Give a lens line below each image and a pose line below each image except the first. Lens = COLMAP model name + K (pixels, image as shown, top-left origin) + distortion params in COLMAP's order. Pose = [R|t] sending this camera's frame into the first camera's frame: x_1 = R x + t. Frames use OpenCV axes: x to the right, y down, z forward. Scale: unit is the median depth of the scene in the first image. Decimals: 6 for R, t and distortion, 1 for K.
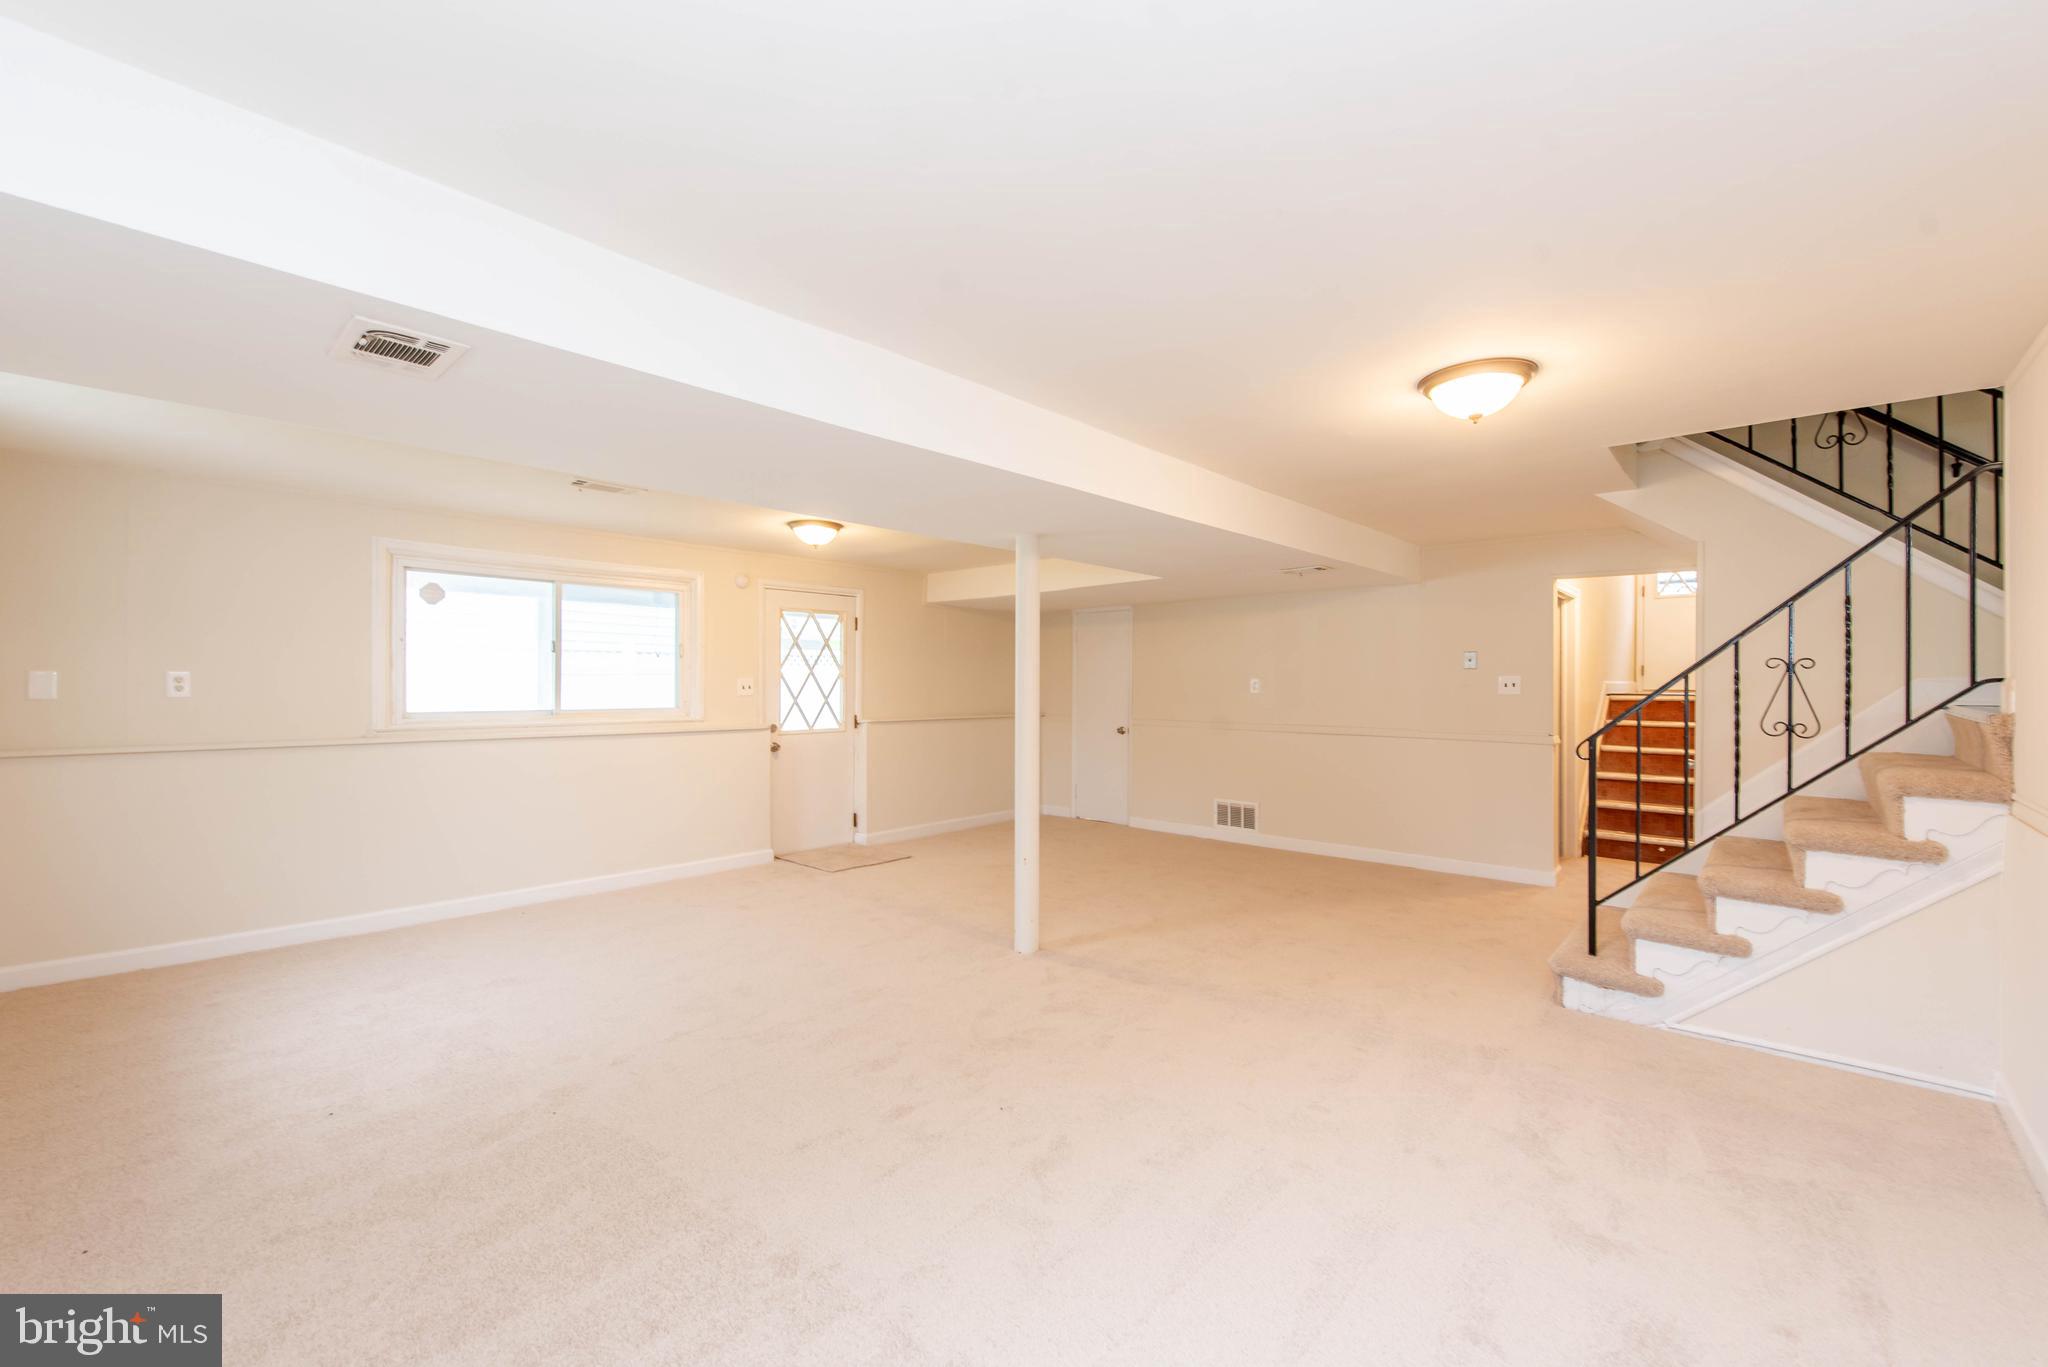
lens RADIAL K [[830.2, 0, 1021.0], [0, 830.2, 685.4], [0, 0, 1]] dist [0.009539, -0.003802]
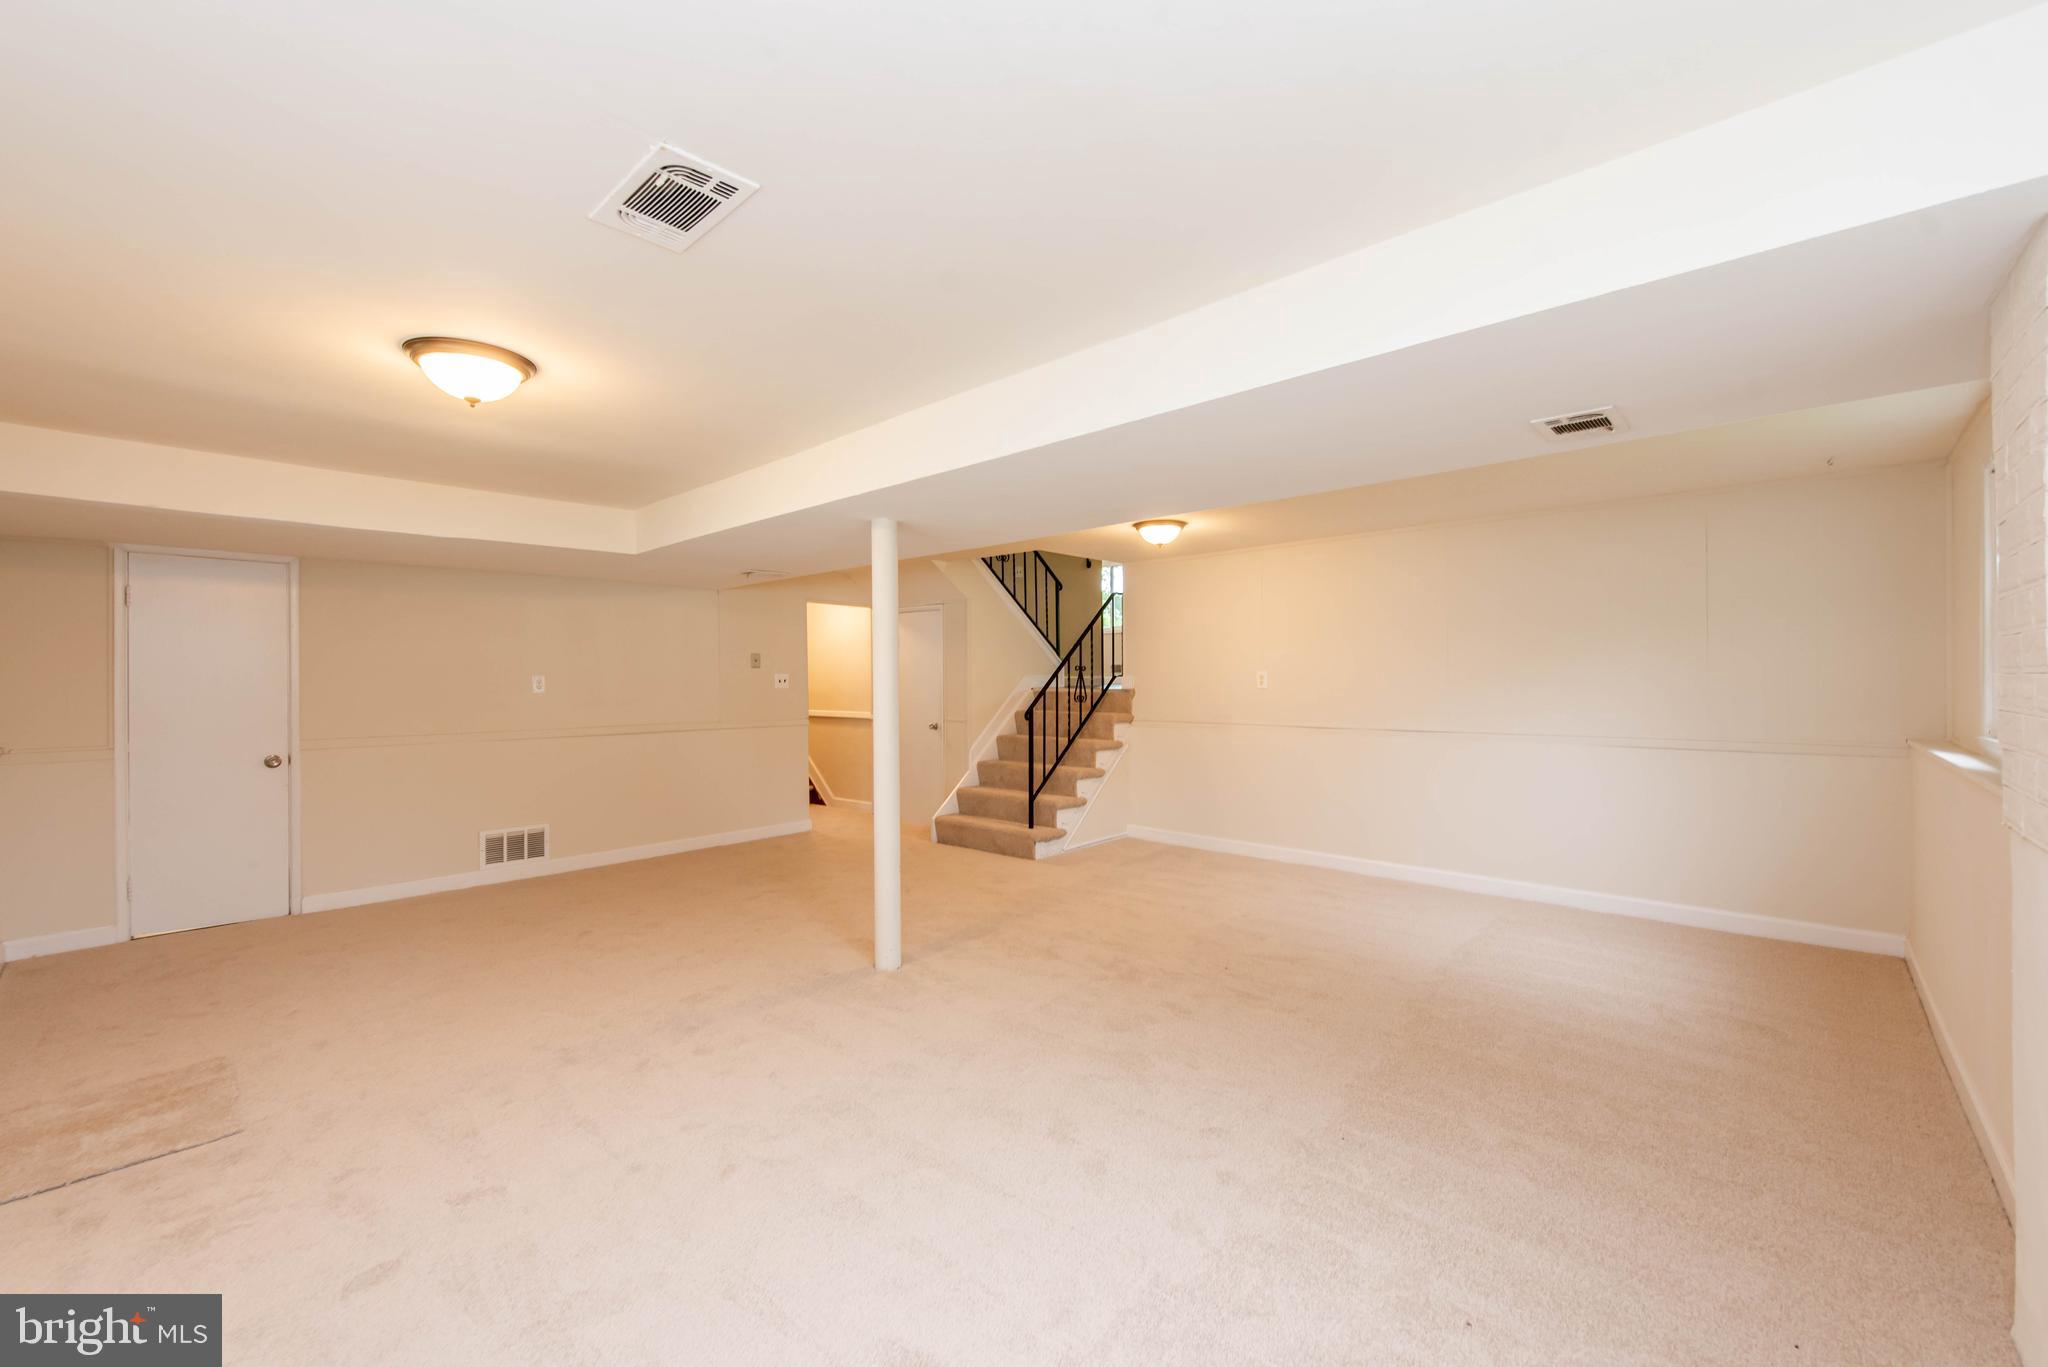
lens RADIAL K [[830.2, 0, 1024.6], [0, 830.2, 670.6], [0, 0, 1]] dist [0.009539, -0.003802]
pose [[0.006531, 0.014960, 0.999867, -0.277699], [0.014413, 0.999783, -0.015053, 0.002910], [-0.999875, 0.014509, 0.006314, 0.252831]]
